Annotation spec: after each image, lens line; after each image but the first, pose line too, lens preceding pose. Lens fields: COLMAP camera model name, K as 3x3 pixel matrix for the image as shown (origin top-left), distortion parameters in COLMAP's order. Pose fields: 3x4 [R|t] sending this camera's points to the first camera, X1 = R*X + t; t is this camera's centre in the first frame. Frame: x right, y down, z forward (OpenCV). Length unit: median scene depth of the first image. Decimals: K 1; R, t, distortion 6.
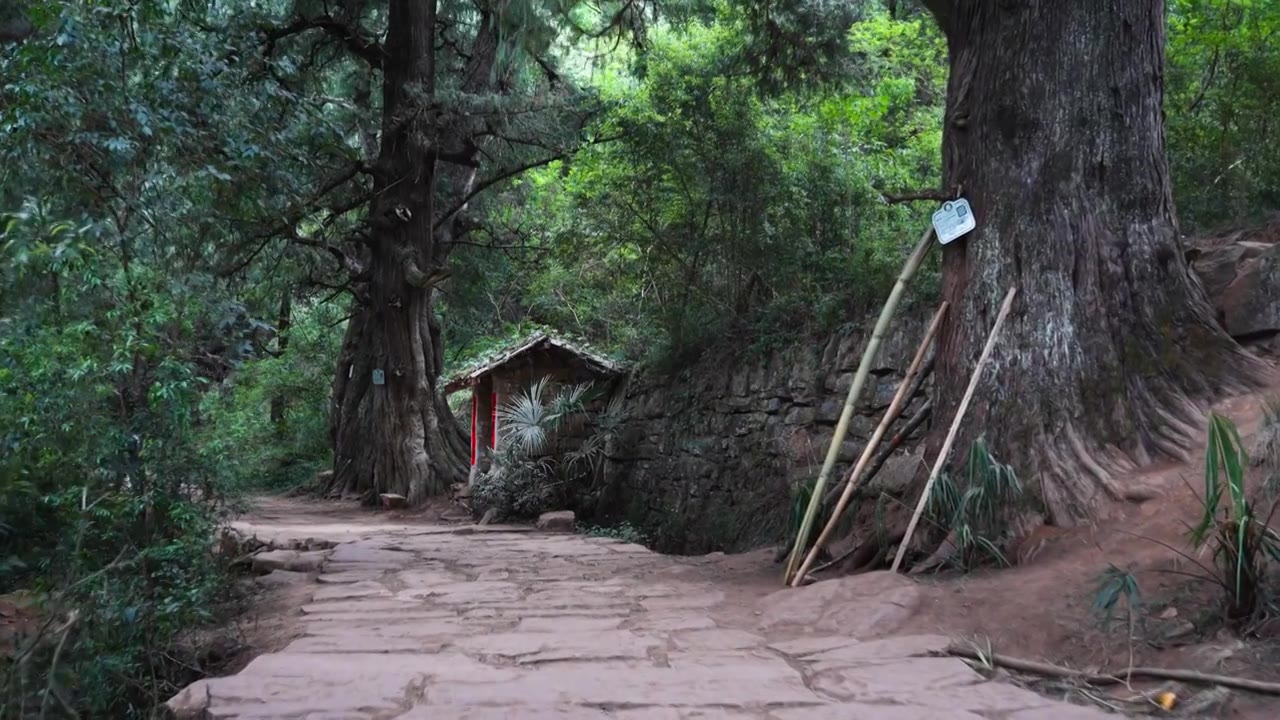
lens RADIAL K [[1268.3, 0, 641.3], [0, 1268.3, 361.8], [0, 0, 1]] dist [-0.000770, -0.017910]
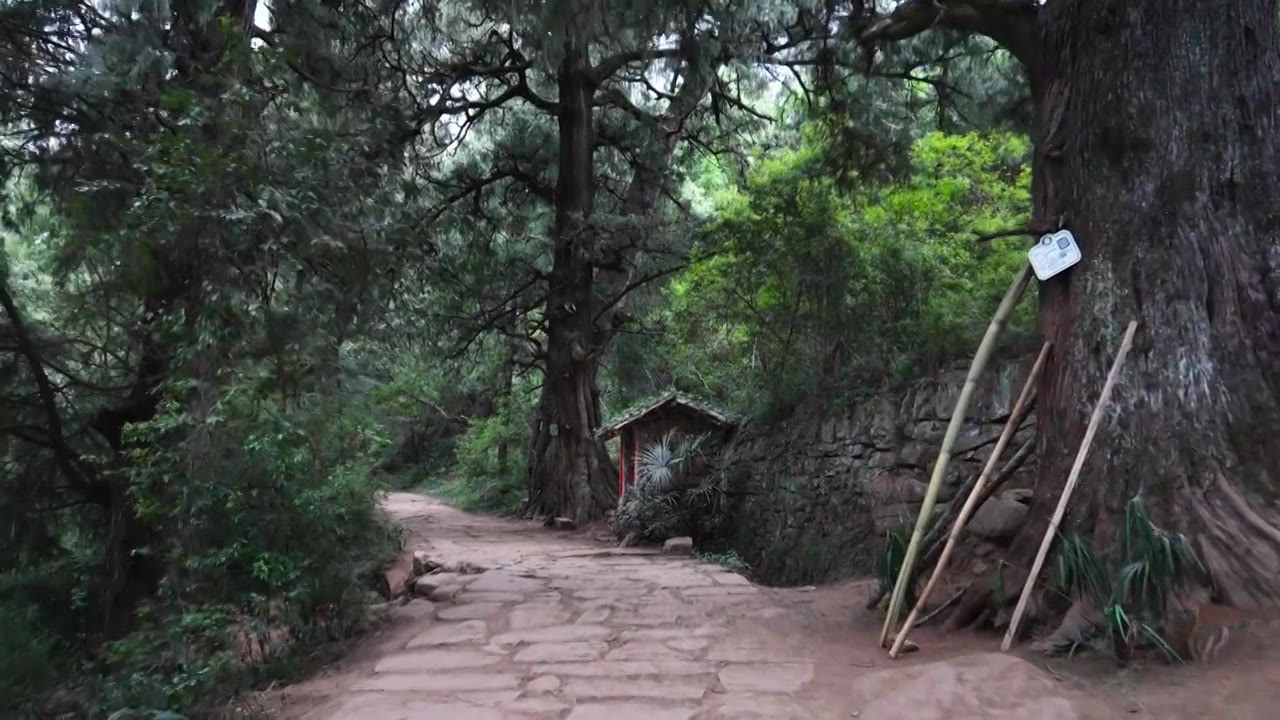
lens RADIAL K [[819.9, 0, 642.4], [0, 819.9, 361.2], [0, 0, 1]] dist [-0.003145, -0.005169]
pose [[0.989282, -0.021167, -0.144475, 0.027967], [0.010858, 0.997362, -0.071771, 0.006420], [0.145613, 0.069433, 0.986902, 0.326438]]
